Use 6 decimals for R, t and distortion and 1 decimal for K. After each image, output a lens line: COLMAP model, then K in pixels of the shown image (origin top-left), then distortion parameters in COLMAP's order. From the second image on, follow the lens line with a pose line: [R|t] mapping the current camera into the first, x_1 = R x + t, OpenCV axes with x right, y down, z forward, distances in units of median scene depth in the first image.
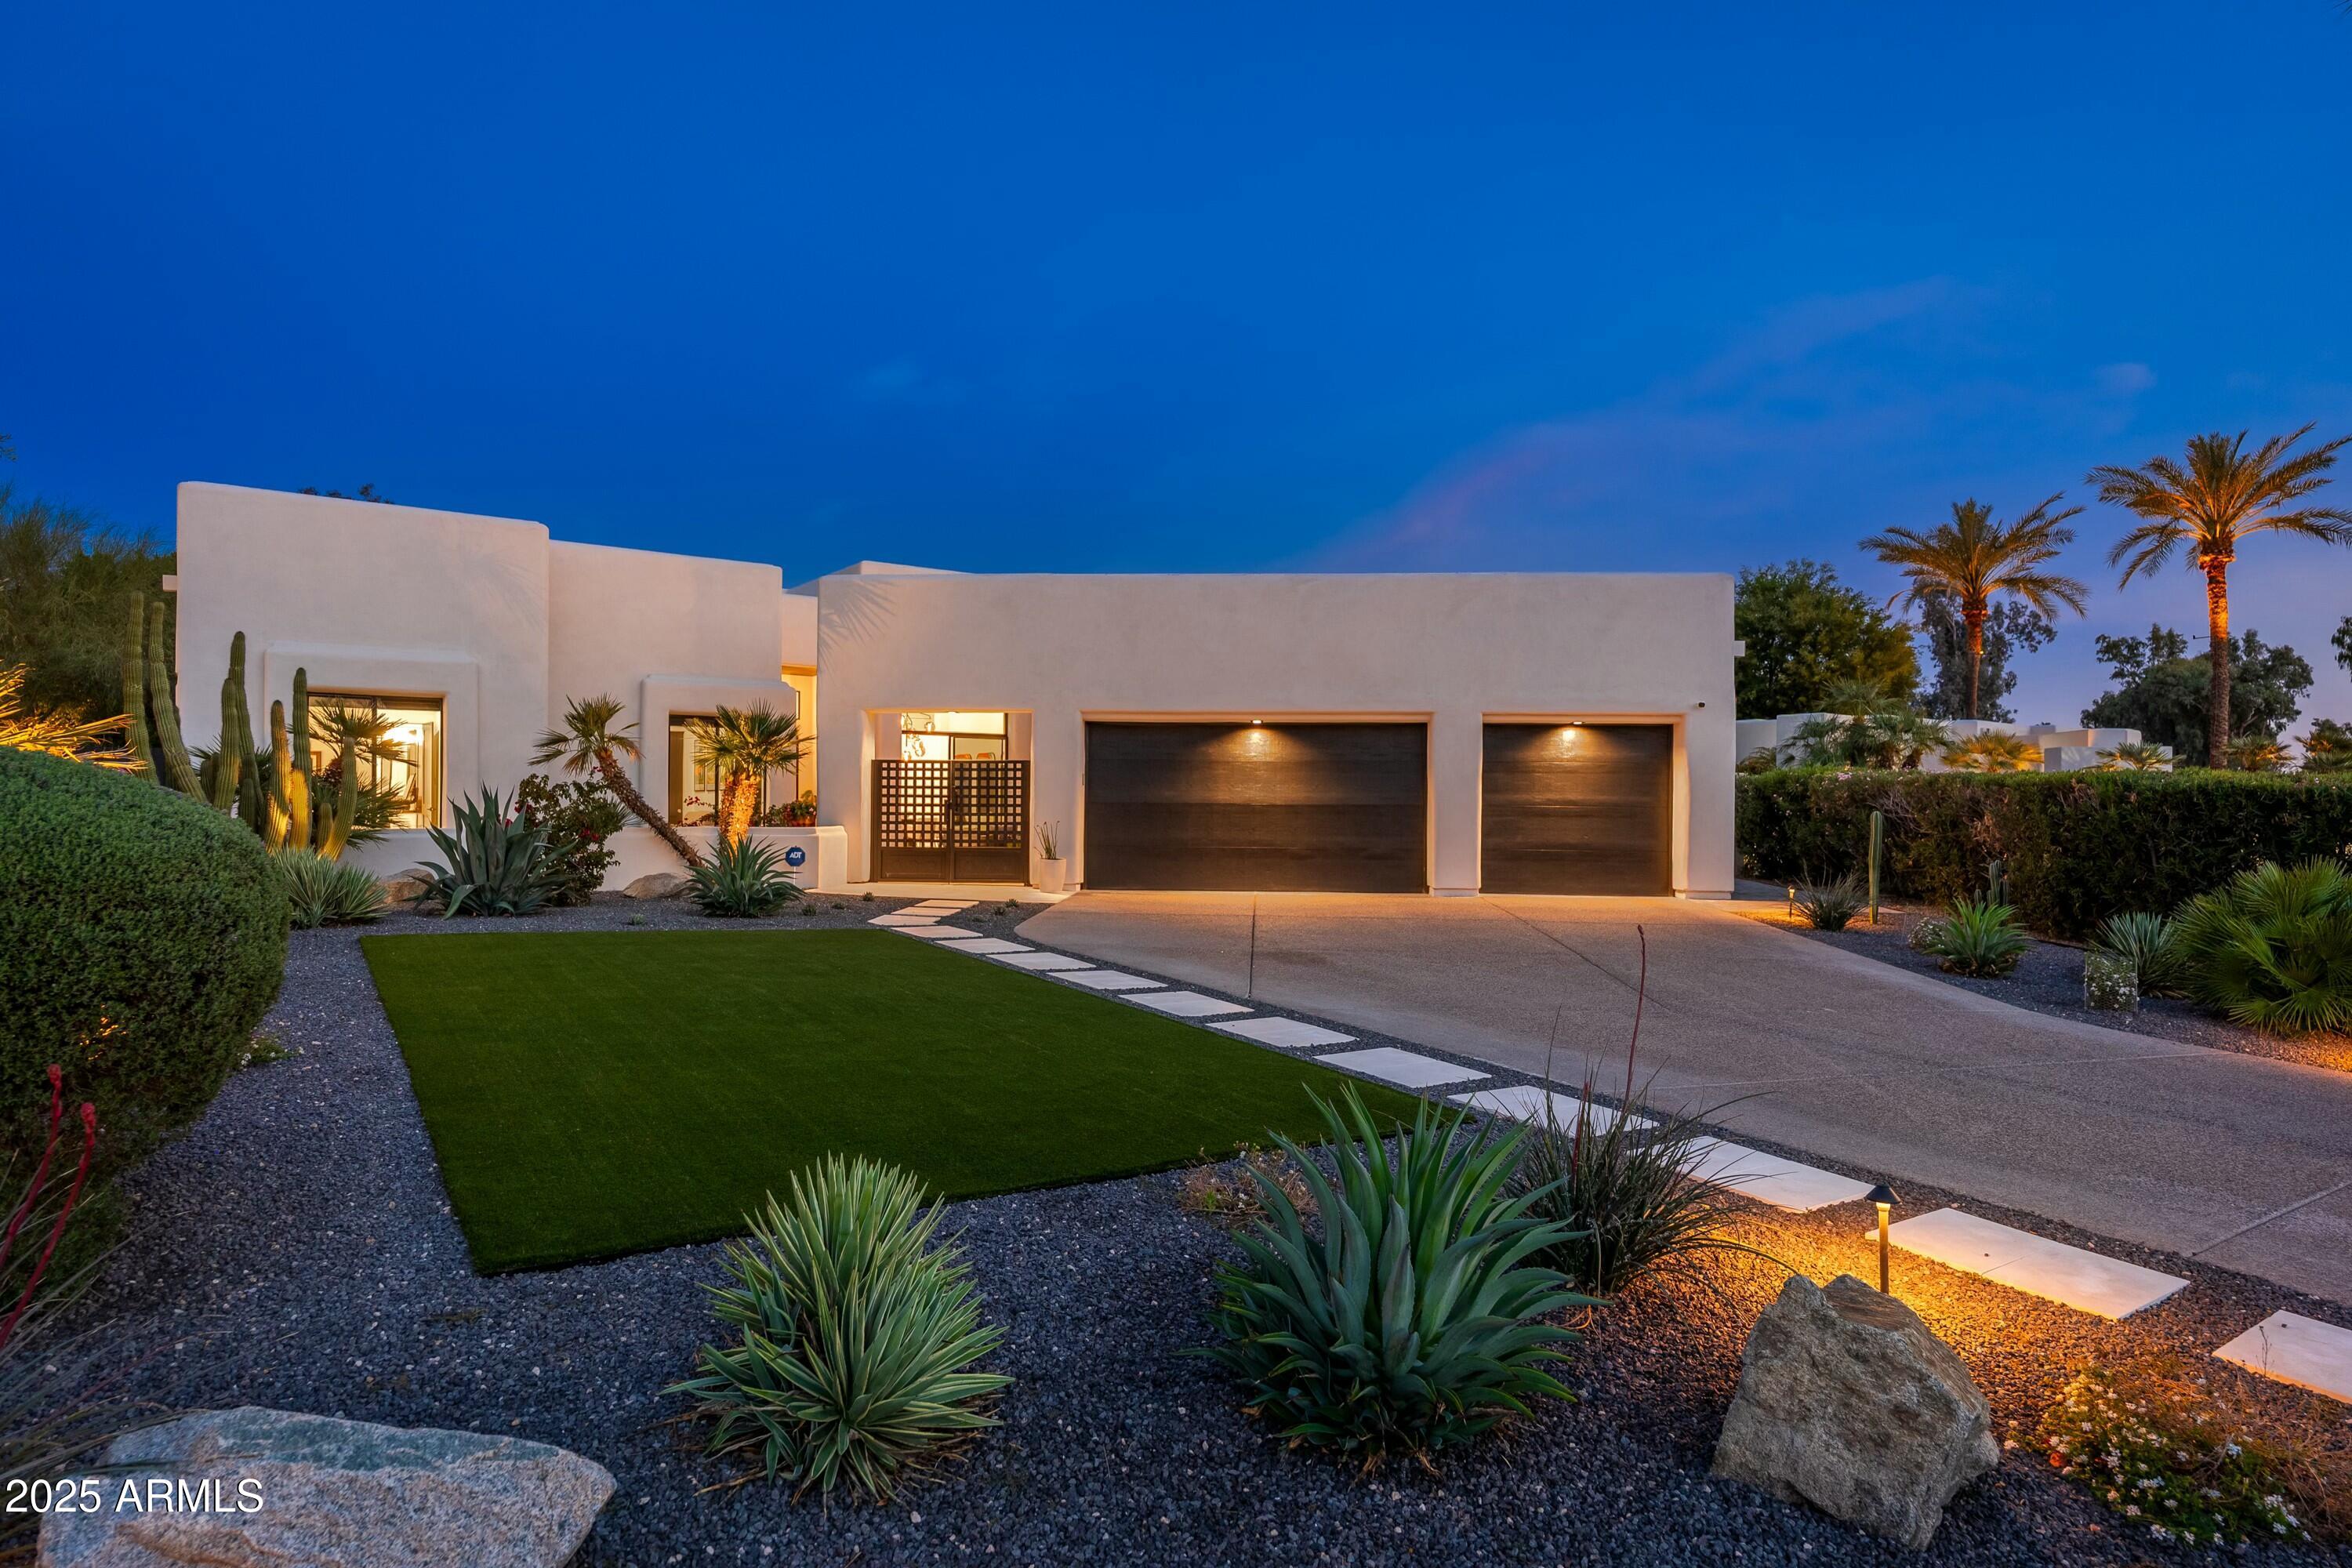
lens RADIAL K [[1357.9, 0, 1176.0], [0, 1357.9, 784.0], [0, 0, 1]] dist [0.000342, -0.000048]
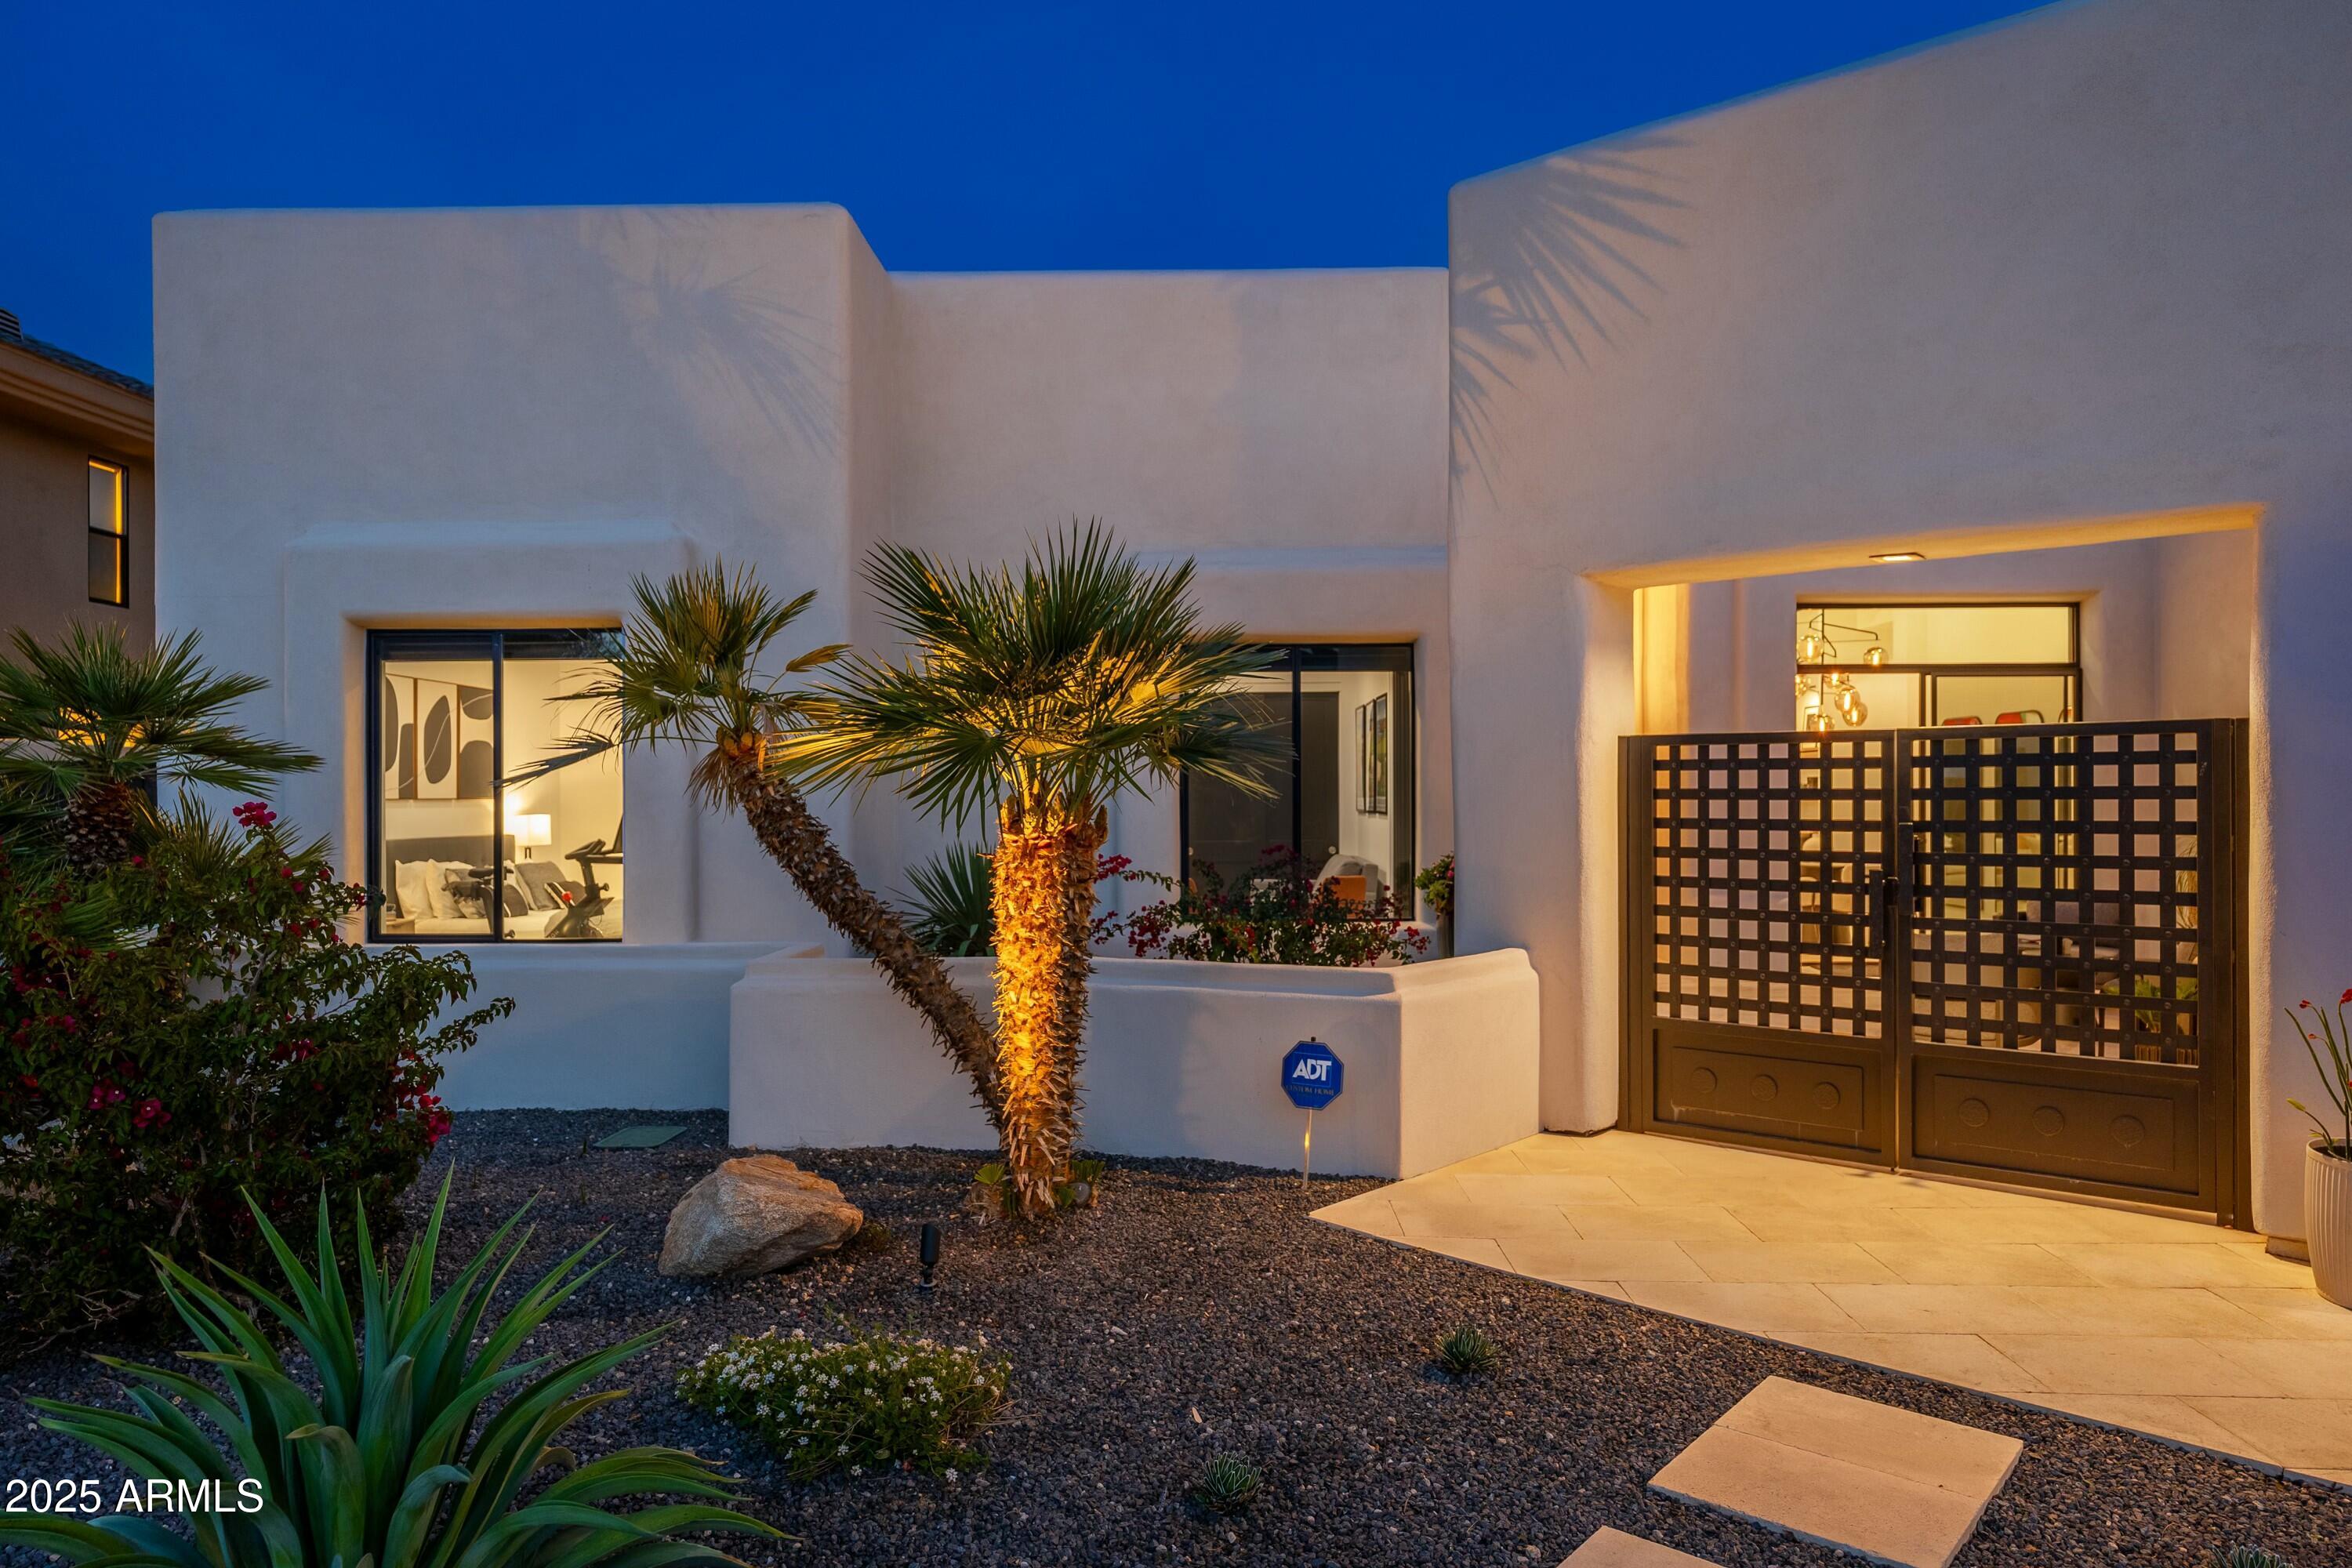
lens RADIAL K [[1551.7, 0, 1176.0], [0, 1551.7, 784.0], [0, 0, 1]] dist [0.000008, 0.000569]
pose [[0.807885, -0.011749, -0.589223, -0.097087], [0.019819, 0.999777, 0.007239, -0.011413], [0.589007, -0.017526, 0.807938, 0.654328]]
